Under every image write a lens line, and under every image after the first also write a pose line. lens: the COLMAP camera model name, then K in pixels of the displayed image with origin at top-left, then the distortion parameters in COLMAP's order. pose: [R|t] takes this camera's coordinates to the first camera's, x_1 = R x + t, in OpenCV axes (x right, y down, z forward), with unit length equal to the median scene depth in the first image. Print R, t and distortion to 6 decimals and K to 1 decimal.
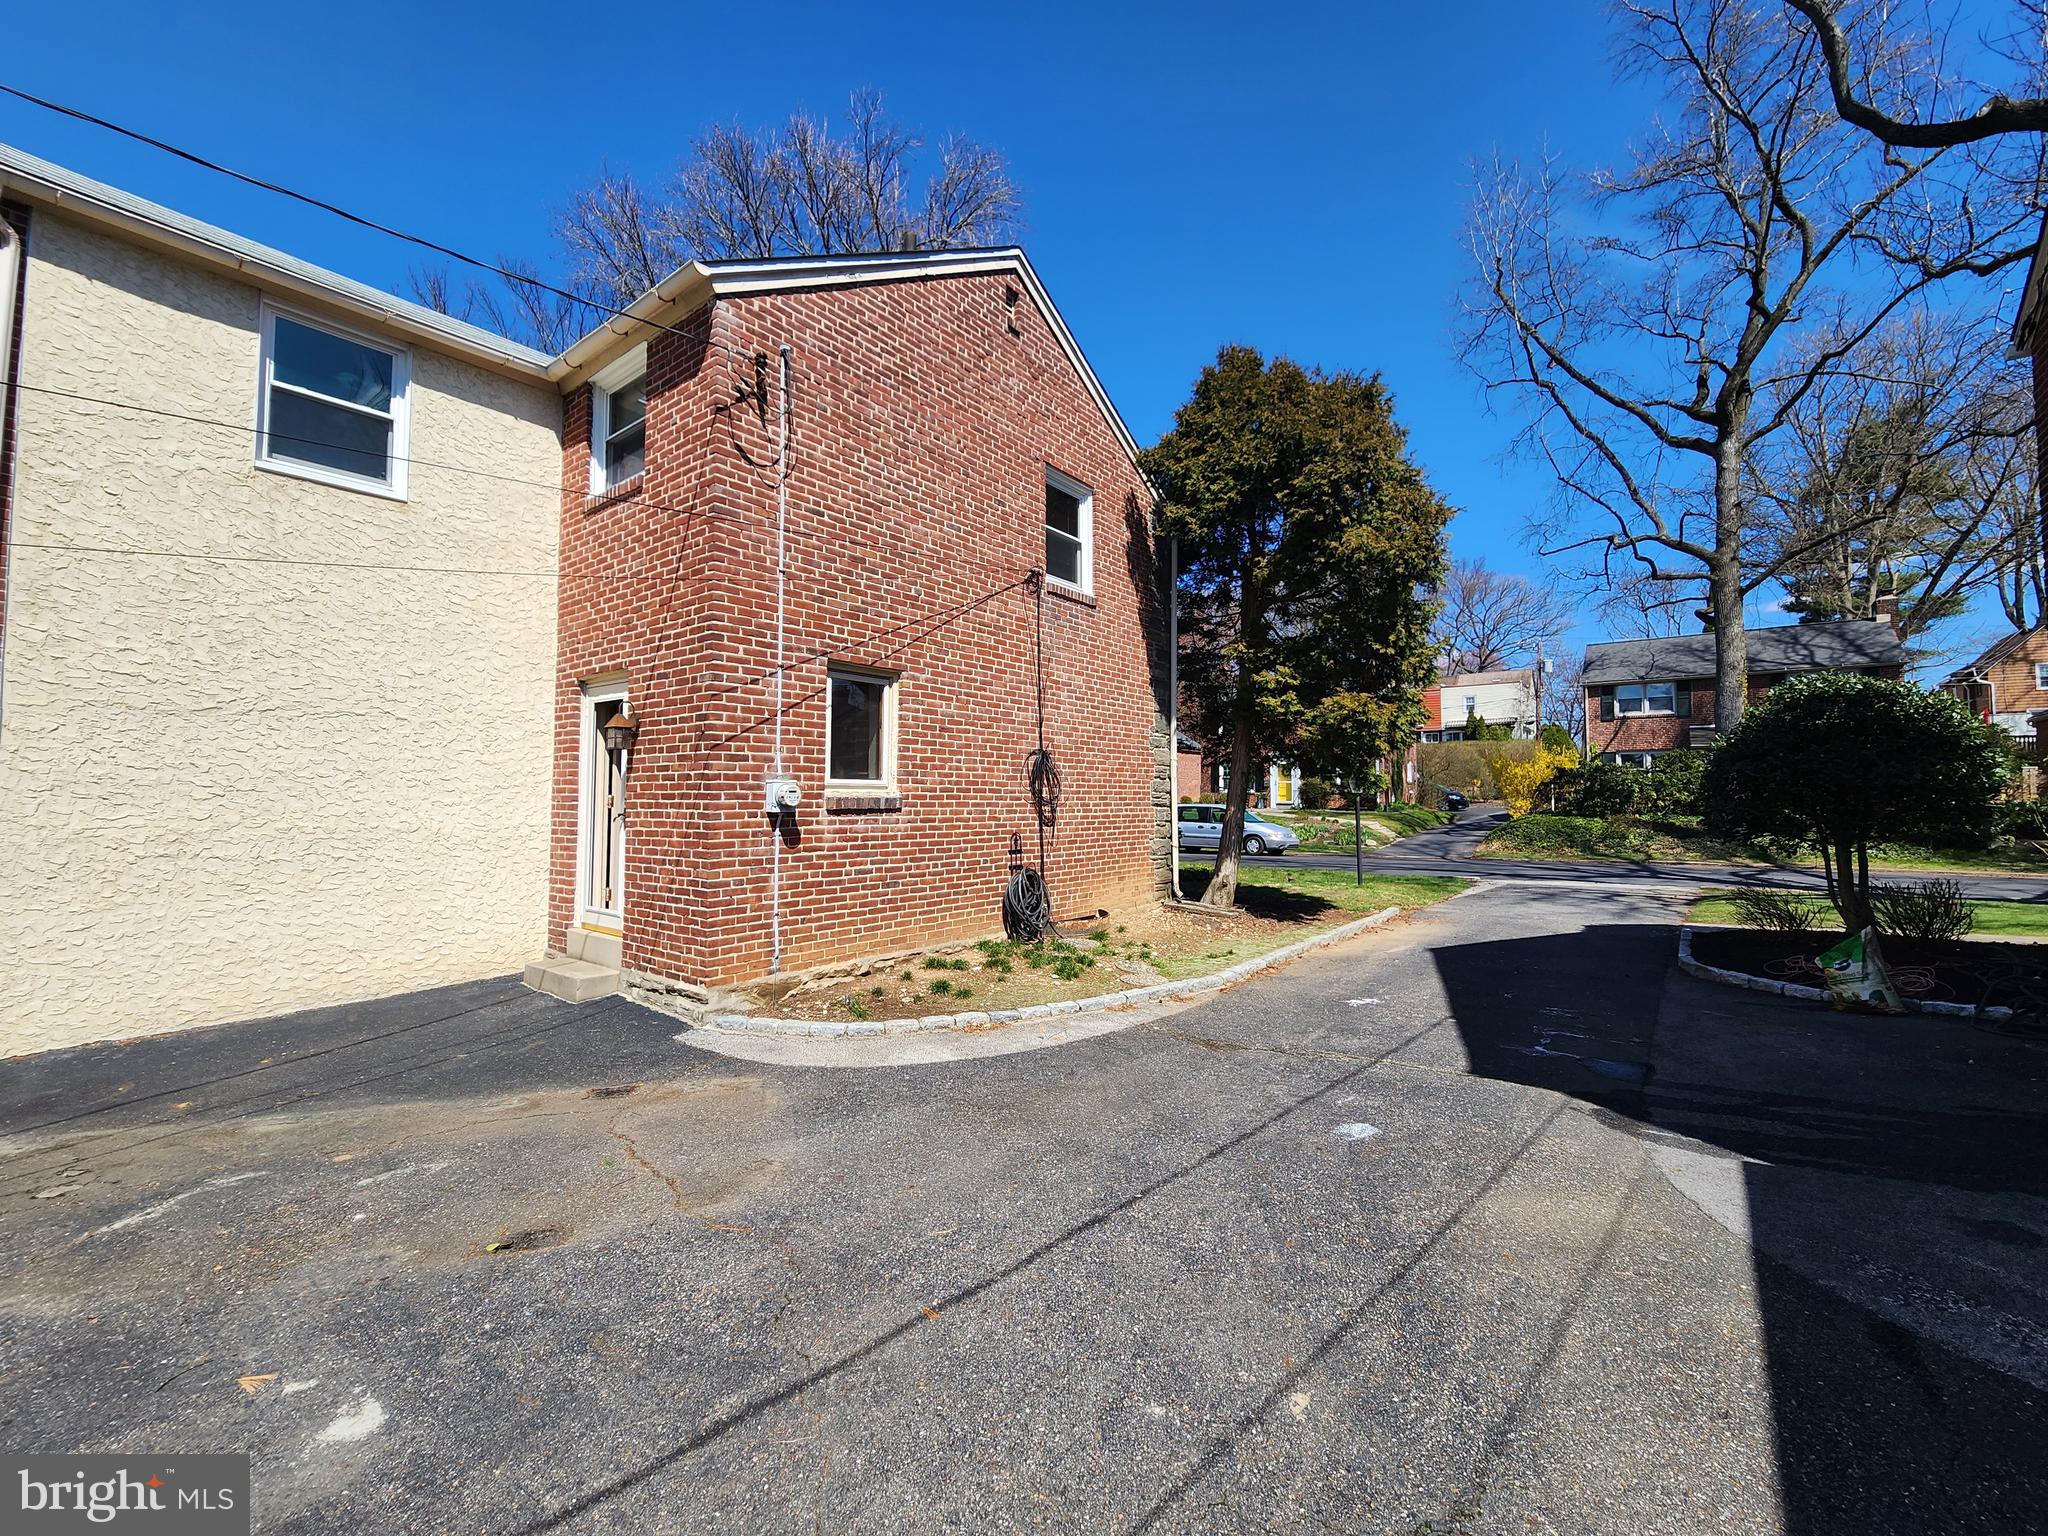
lens RADIAL K [[843.6, 0, 1013.8], [0, 843.6, 757.8], [0, 0, 1]] dist [-0.000607, 0.000036]
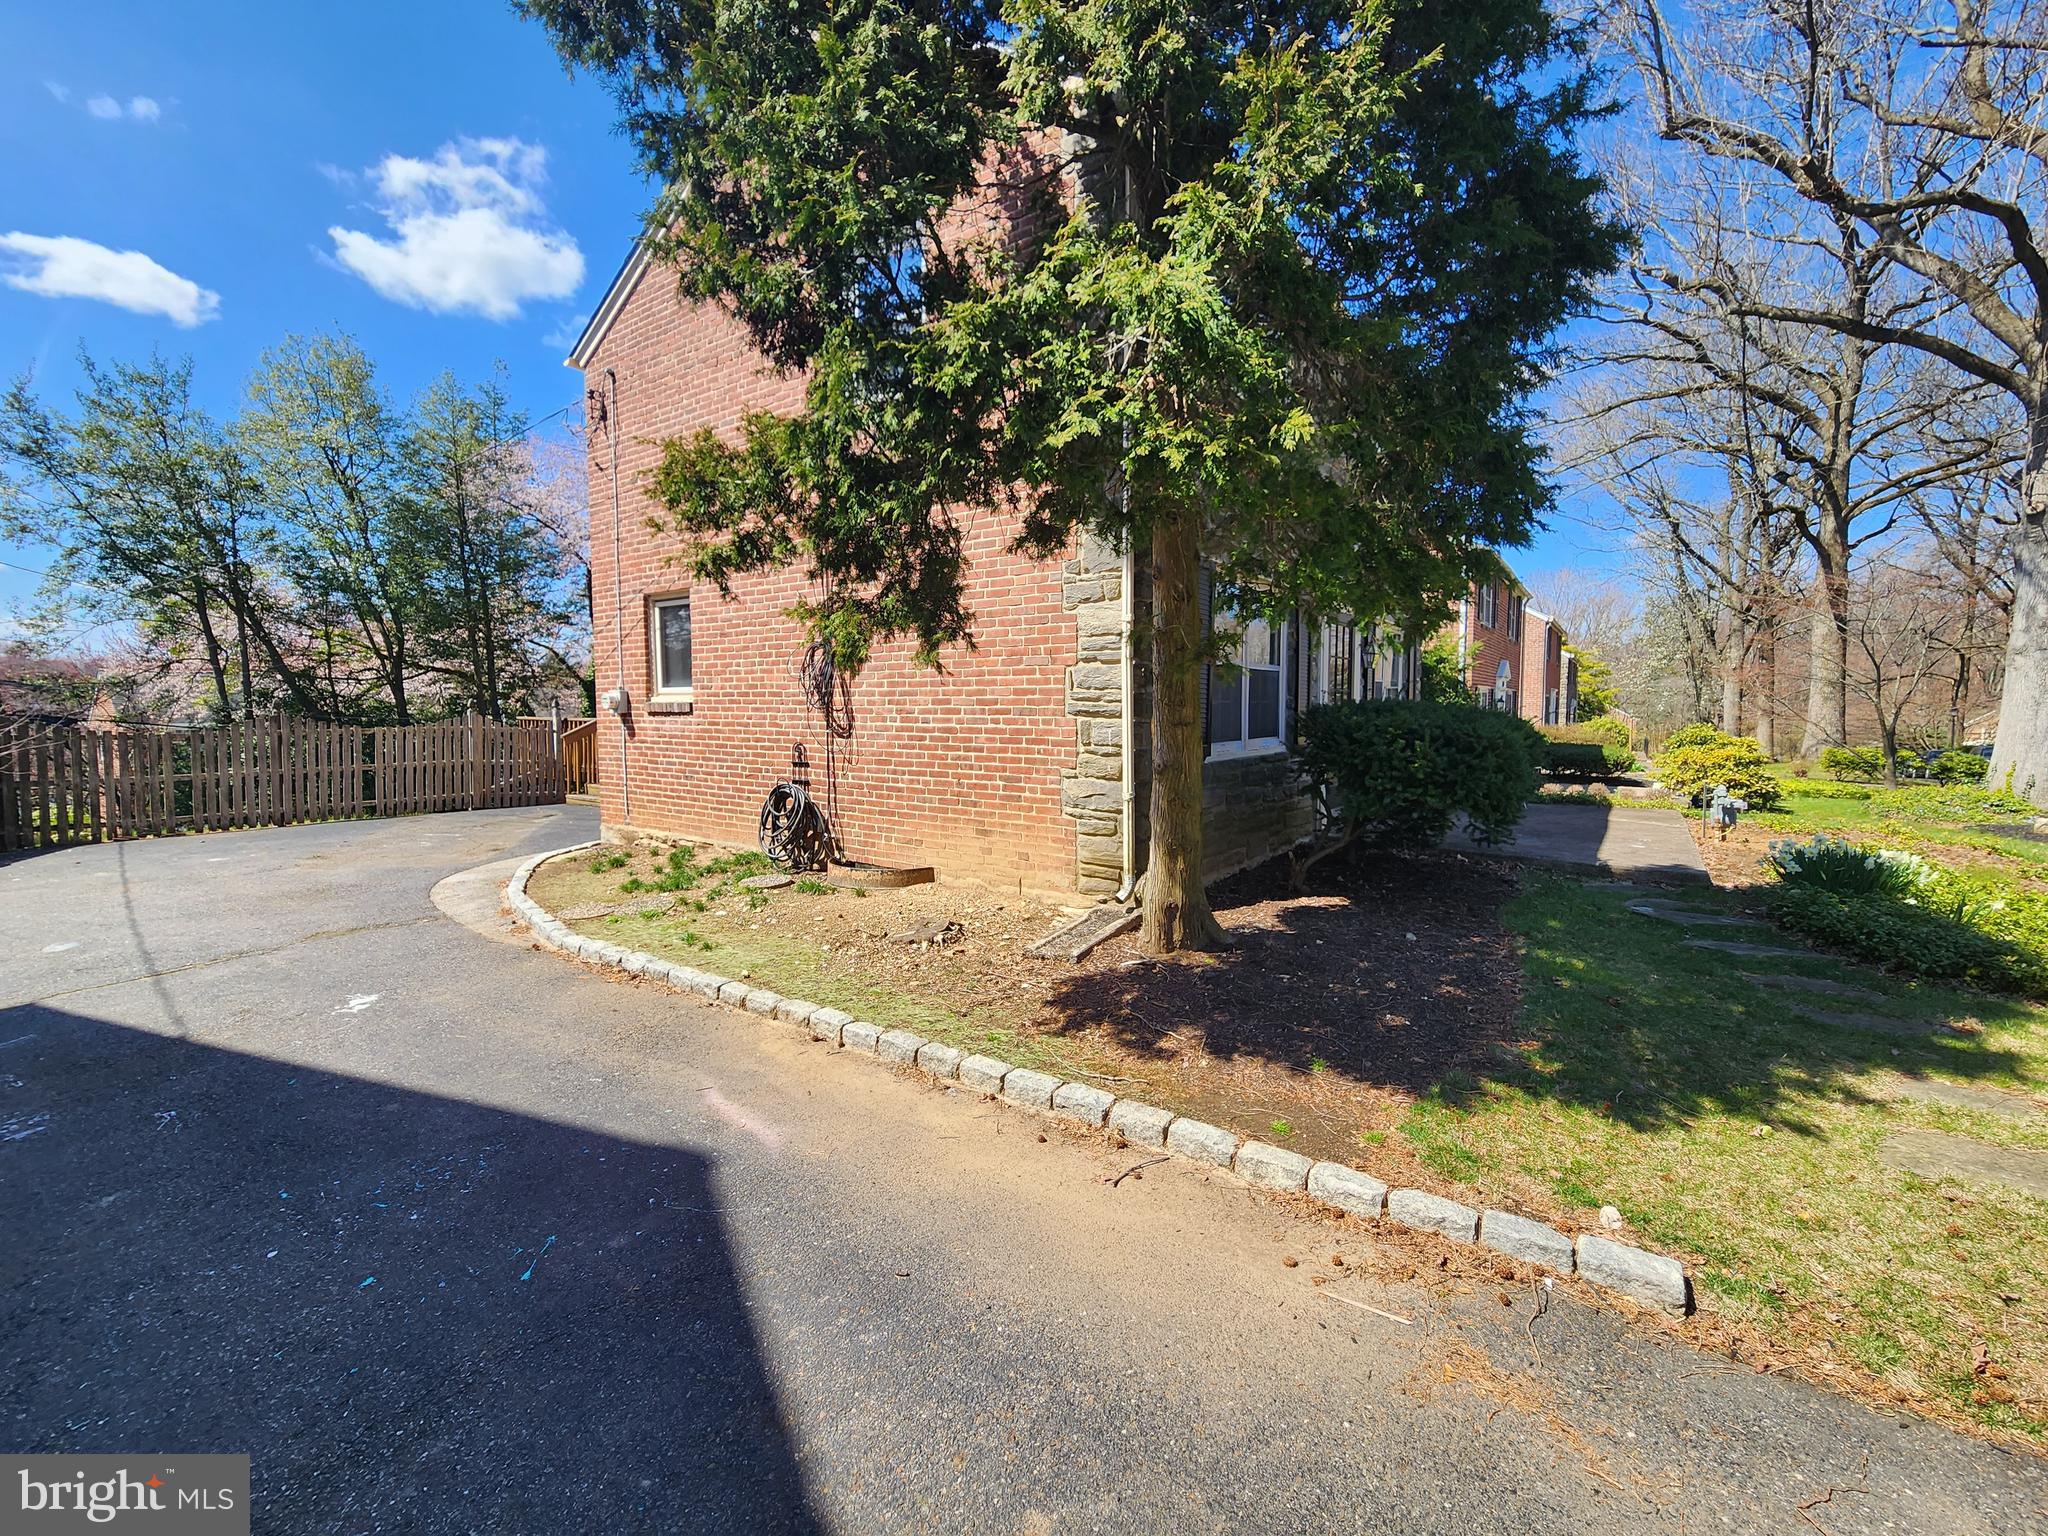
lens RADIAL K [[843.6, 0, 1020.4], [0, 843.6, 755.9], [0, 0, 1]] dist [-0.000607, 0.000036]
pose [[0.054244, 0.057677, -0.996861, 1.284359], [0.048048, 0.997023, 0.060301, 0.090706], [0.997371, -0.051168, 0.051311, 1.740355]]
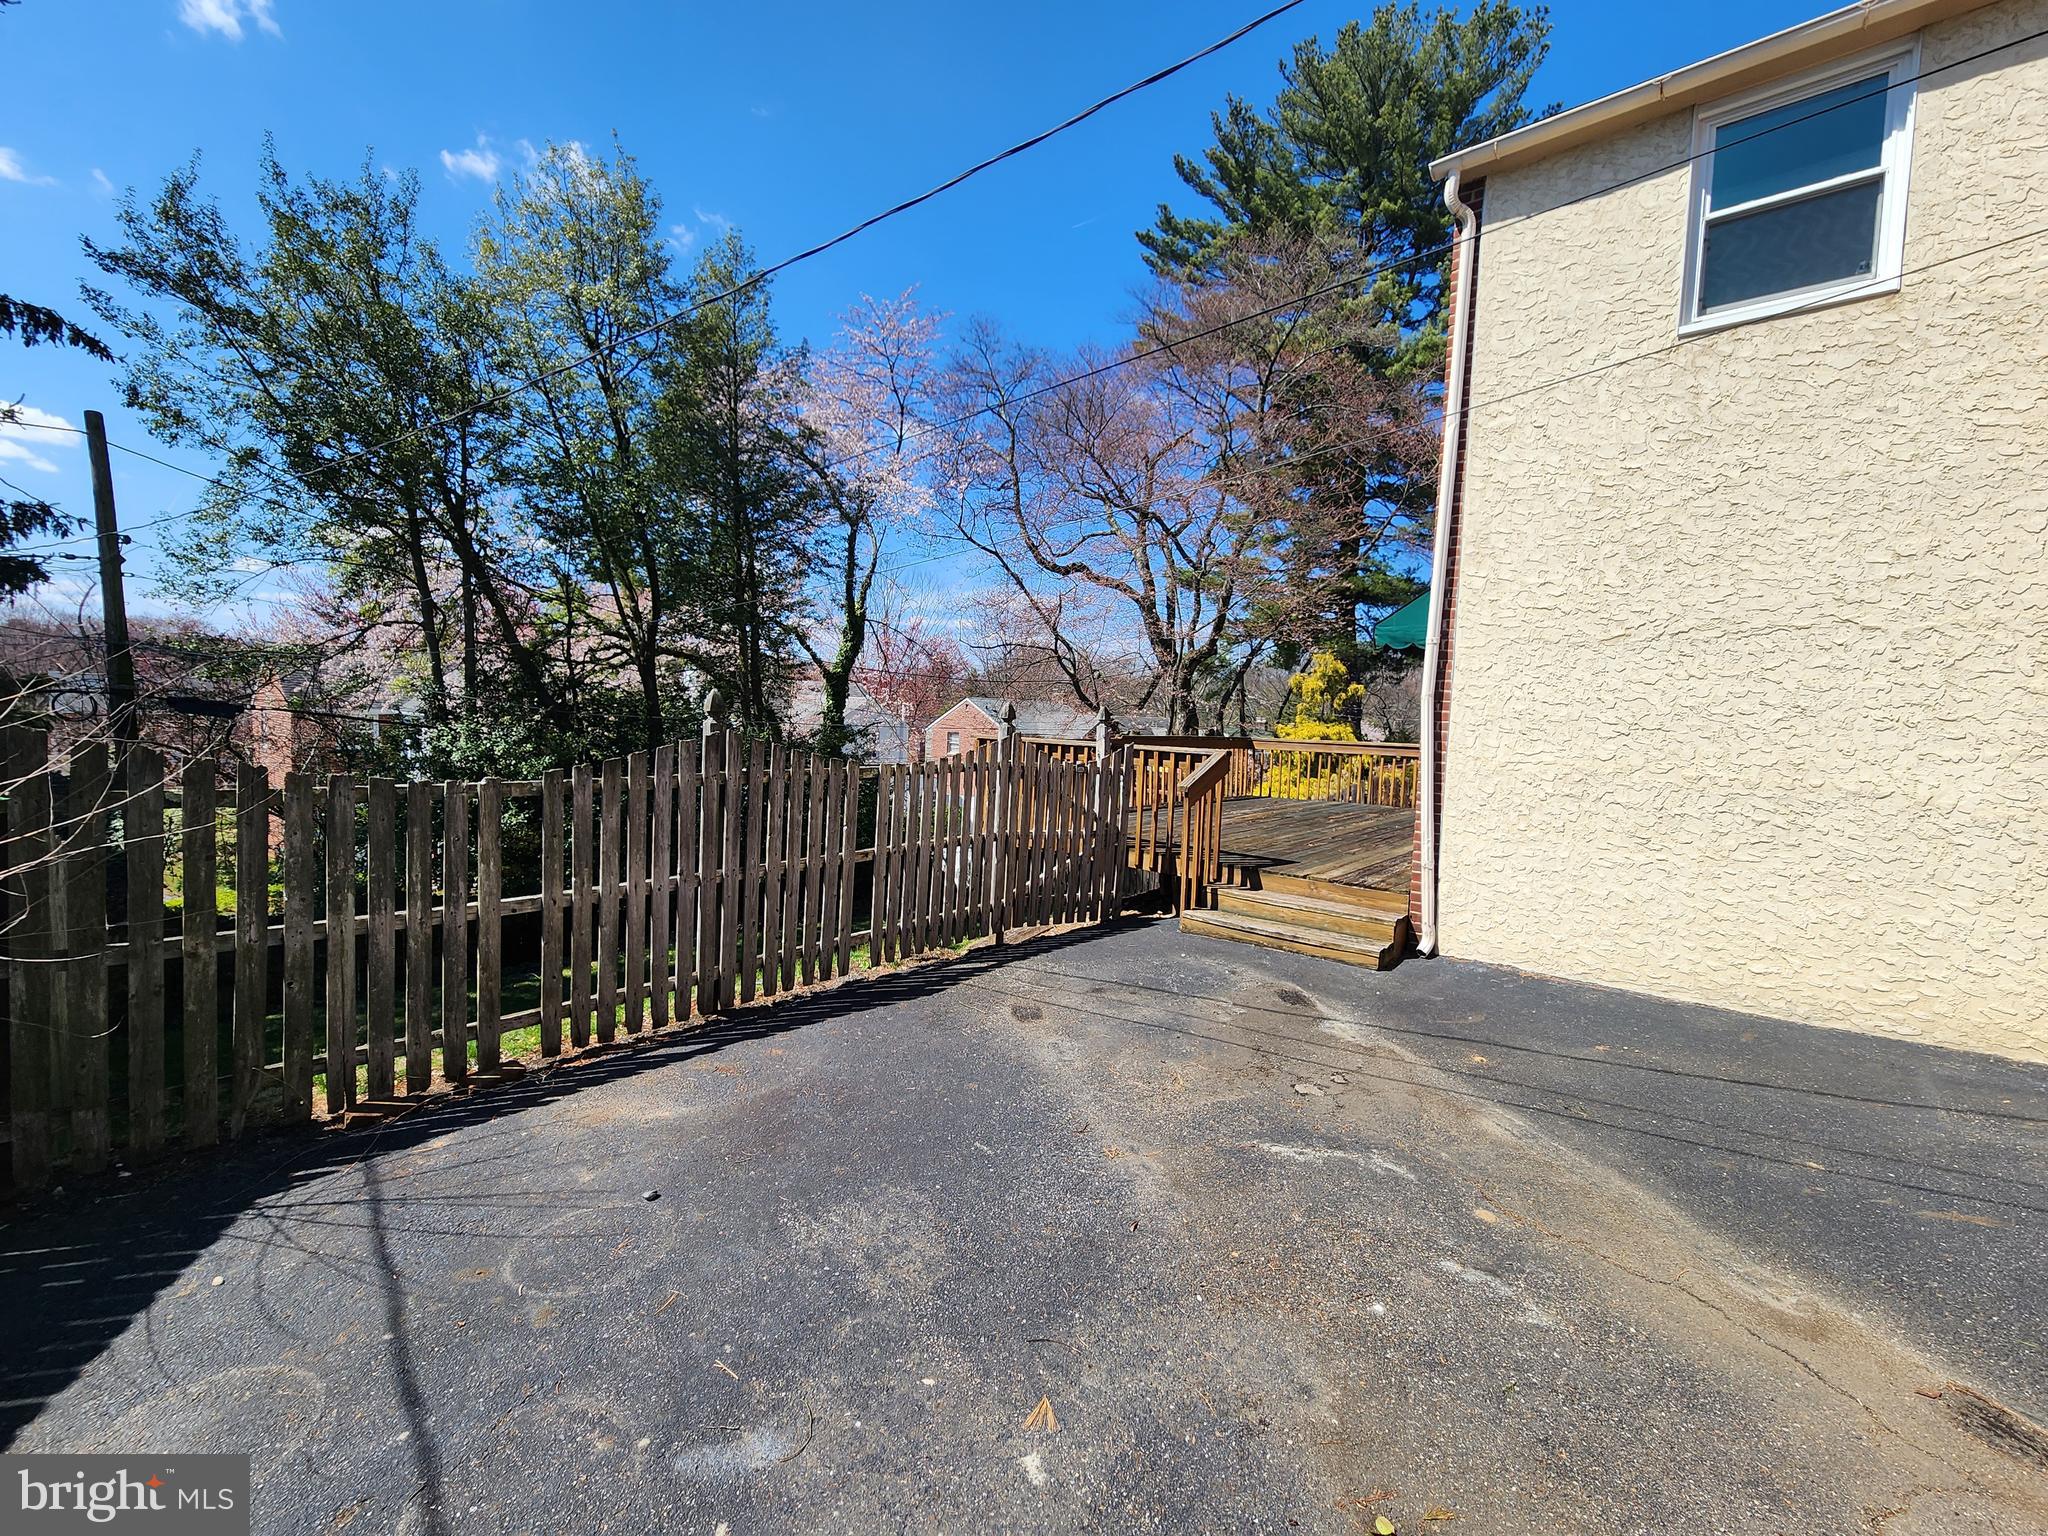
lens RADIAL K [[843.6, 0, 1032.3], [0, 843.6, 763.7], [0, 0, 1]] dist [-0.000607, 0.000036]
pose [[-0.028314, 0.061198, -0.997724, -0.035740], [0.013437, 0.998057, 0.060837, 0.012851], [0.999509, -0.011684, -0.029081, 0.389129]]
